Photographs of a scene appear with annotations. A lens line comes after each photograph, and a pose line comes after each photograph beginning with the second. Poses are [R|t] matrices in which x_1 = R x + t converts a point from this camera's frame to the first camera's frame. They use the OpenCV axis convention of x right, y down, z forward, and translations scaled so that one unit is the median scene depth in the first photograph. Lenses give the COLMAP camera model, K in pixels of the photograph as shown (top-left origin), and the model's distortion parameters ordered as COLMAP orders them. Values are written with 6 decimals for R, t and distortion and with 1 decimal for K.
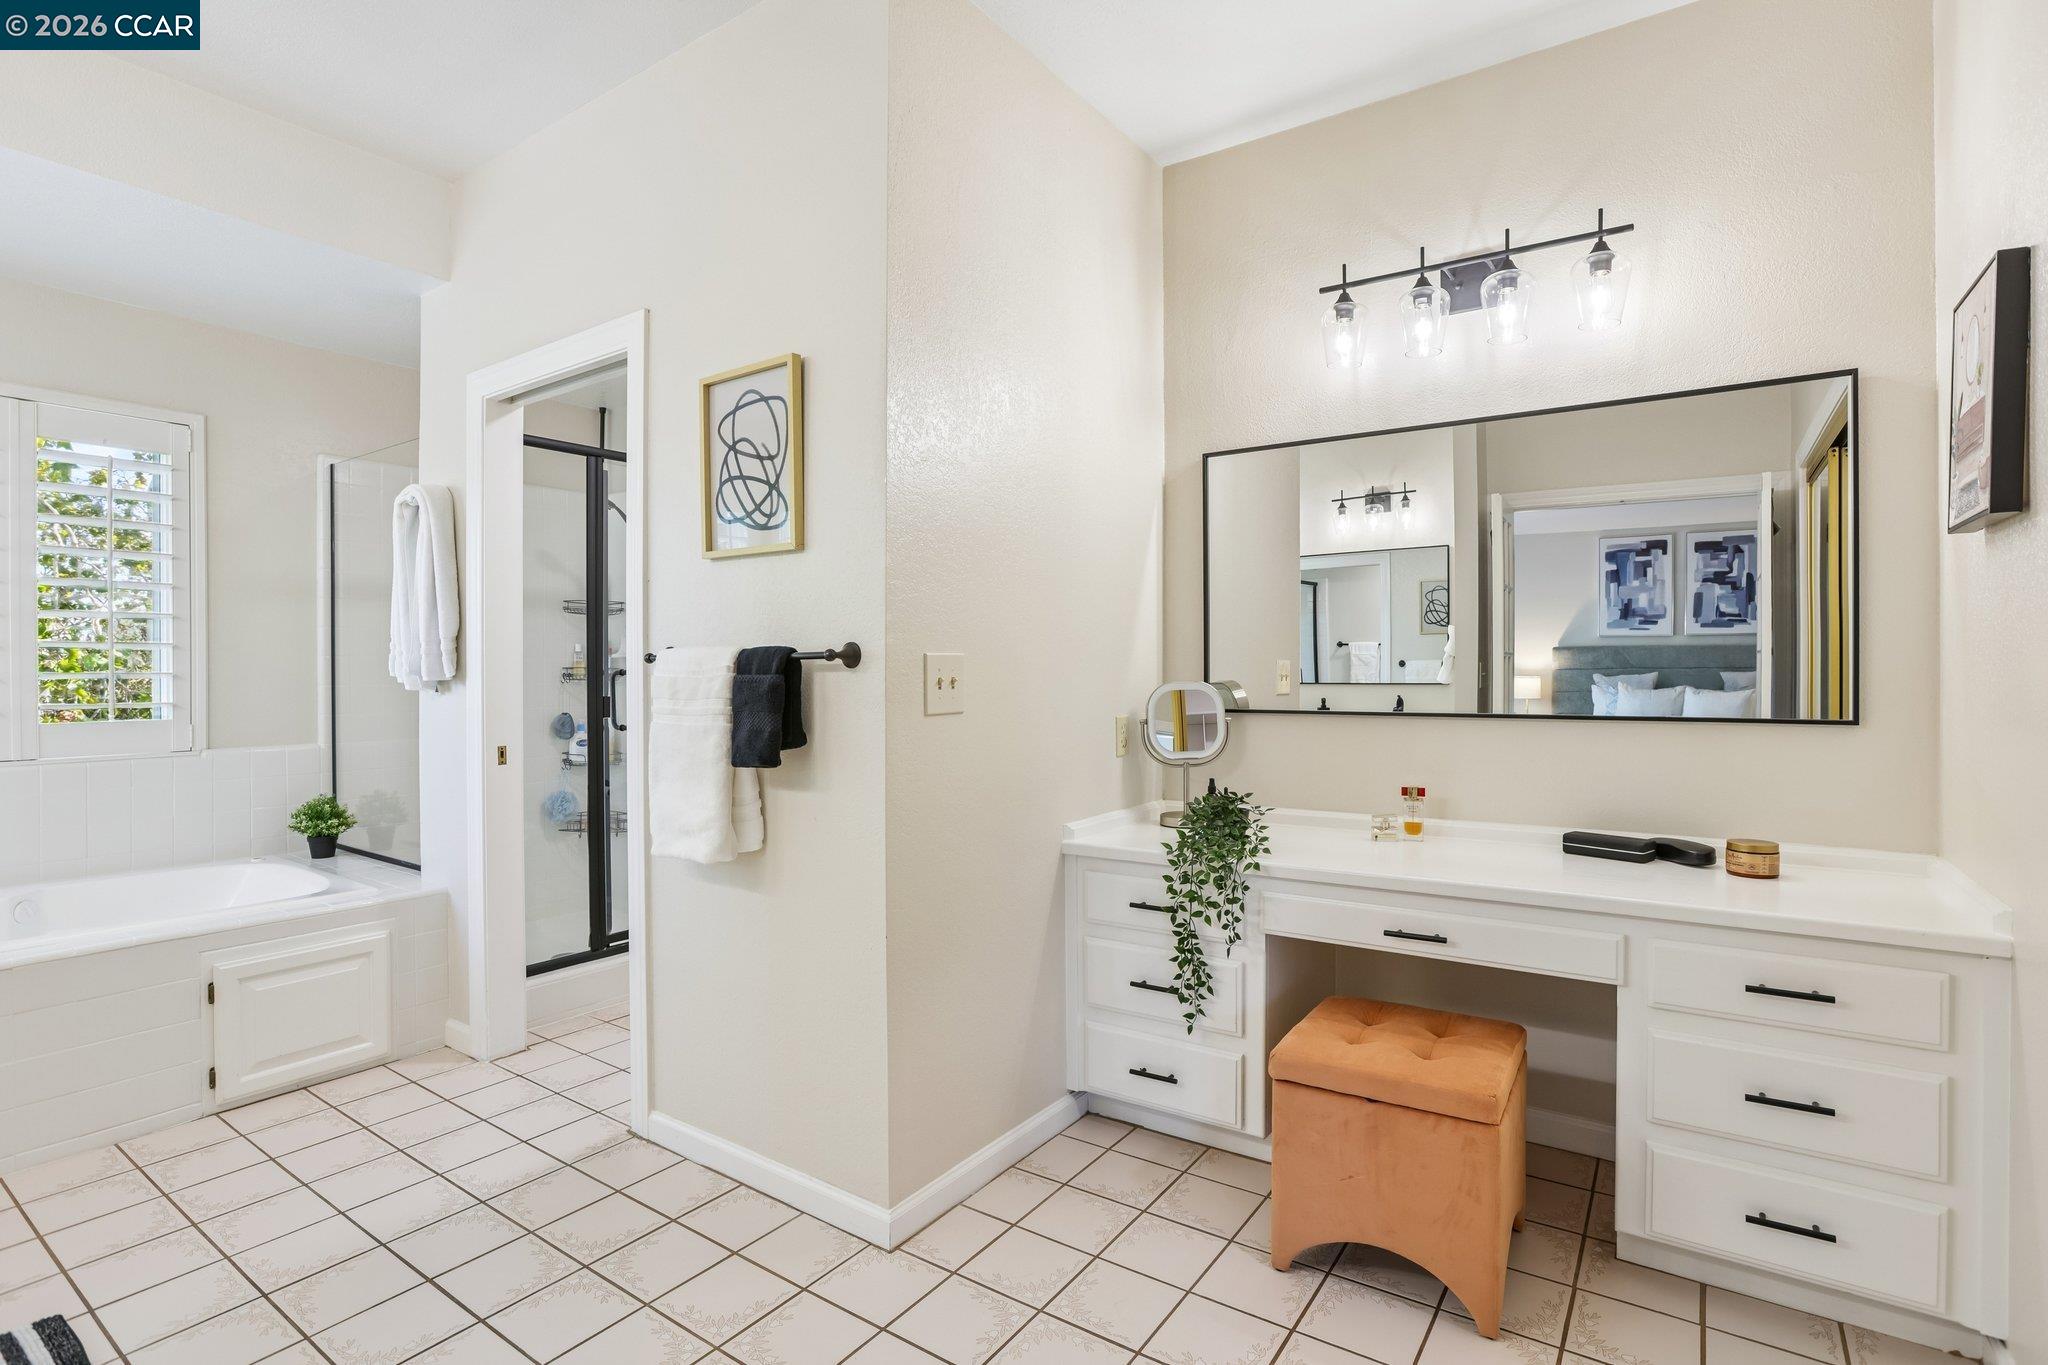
lens RADIAL K [[982.3, 0, 1017.8], [0, 982.3, 672.9], [0, 0, 1]] dist [0.001214, 0.000542]
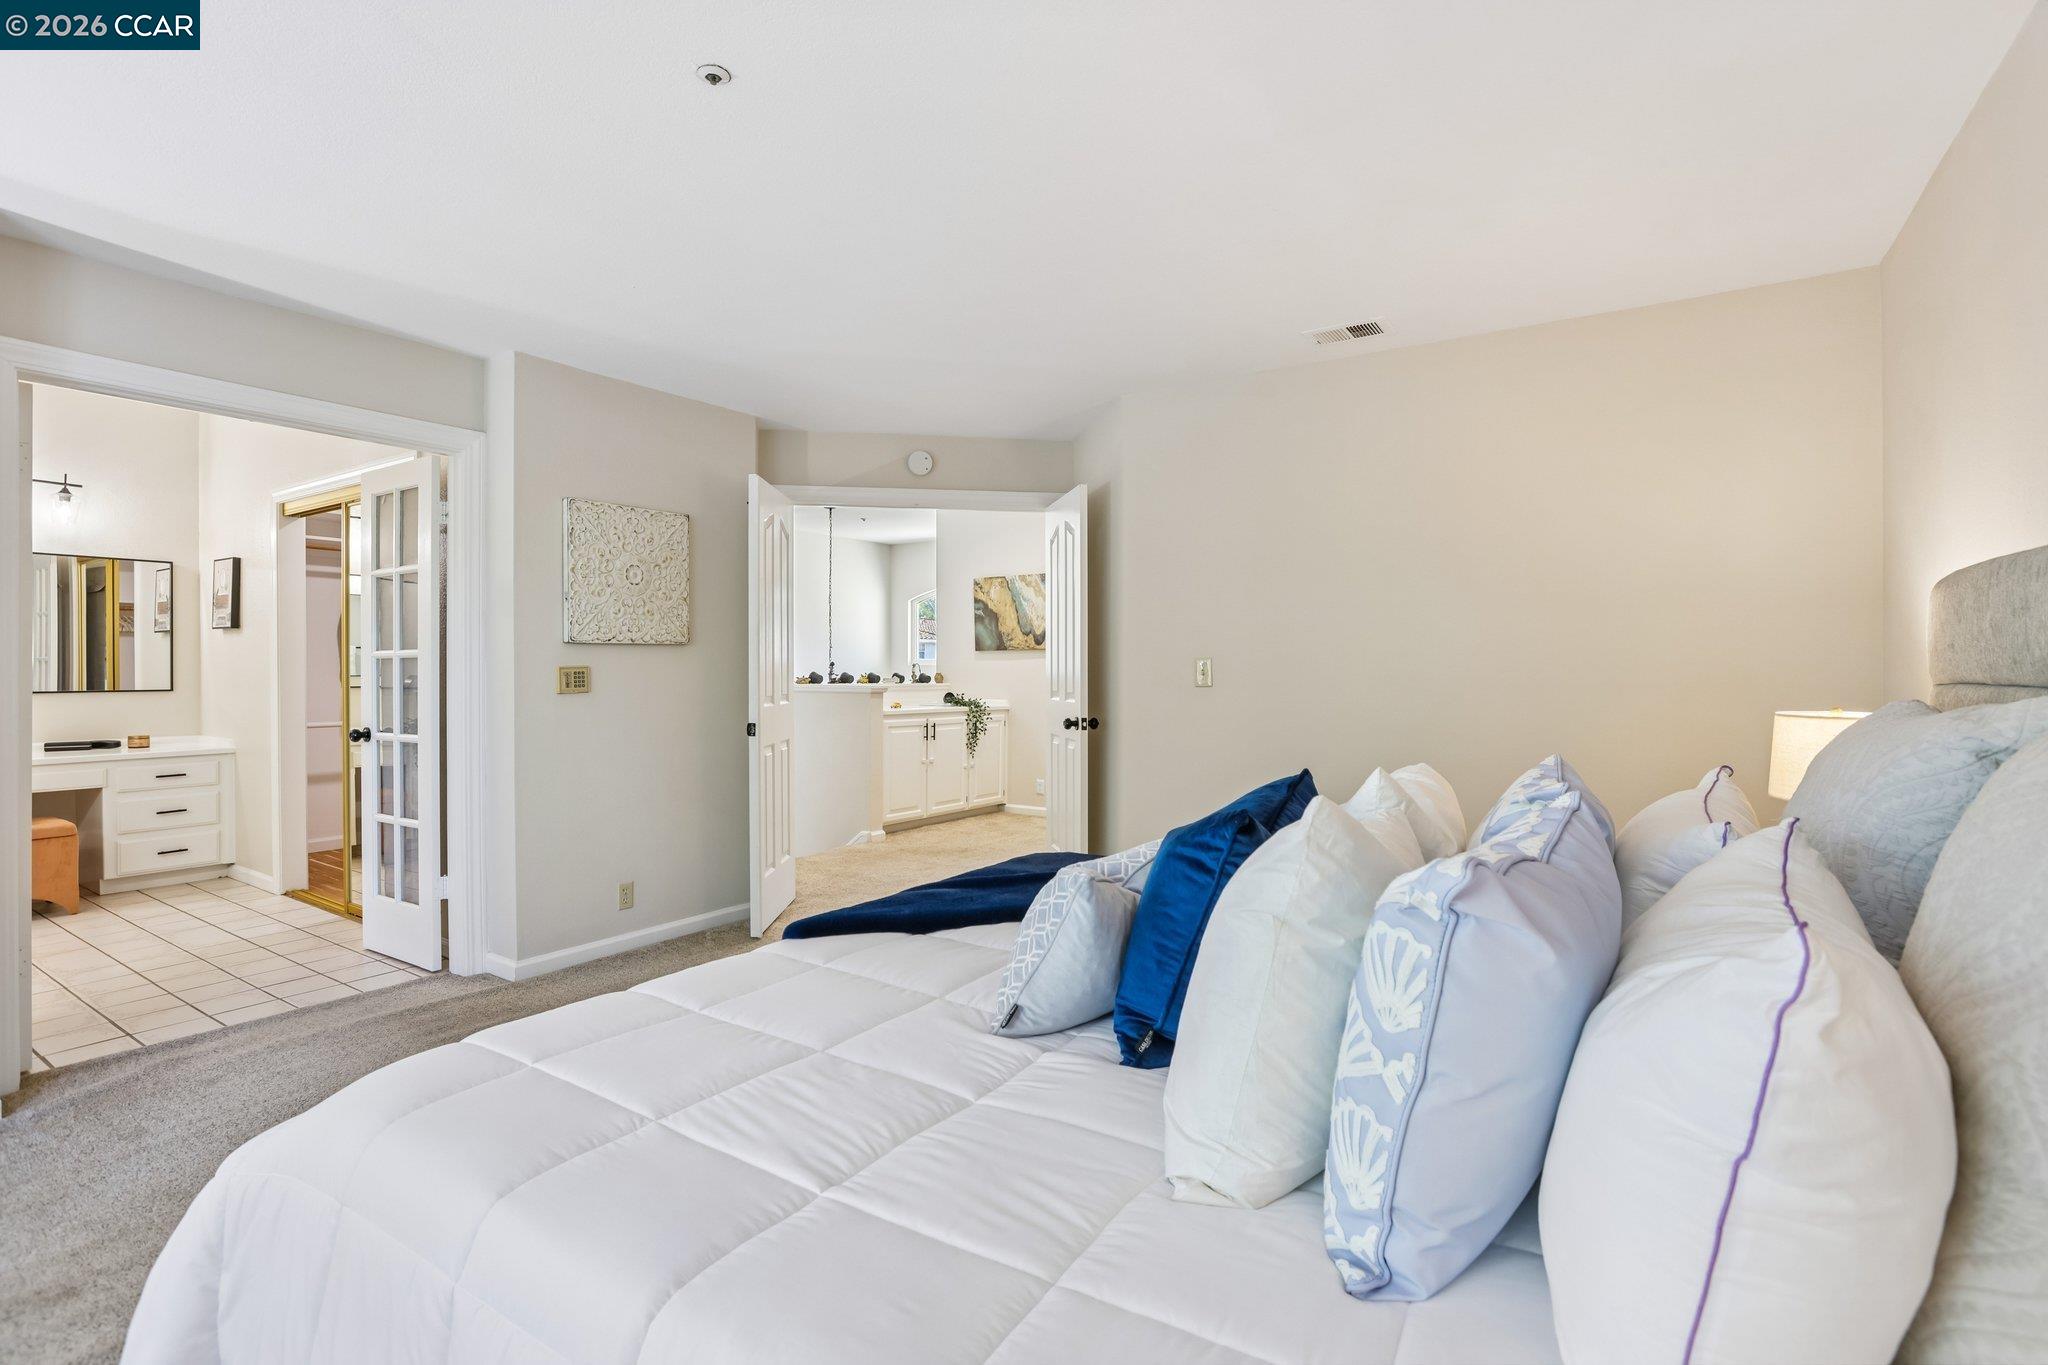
lens RADIAL K [[933.5, 0, 1020.5], [0, 933.5, 664.3], [0, 0, 1]] dist [0.017682, -0.000110]
pose [[-0.000520, 0.006574, 0.999978, -1.805225], [0.007438, 0.999951, -0.006570, 0.013955], [-0.999972, 0.007435, -0.000569, -1.374162]]
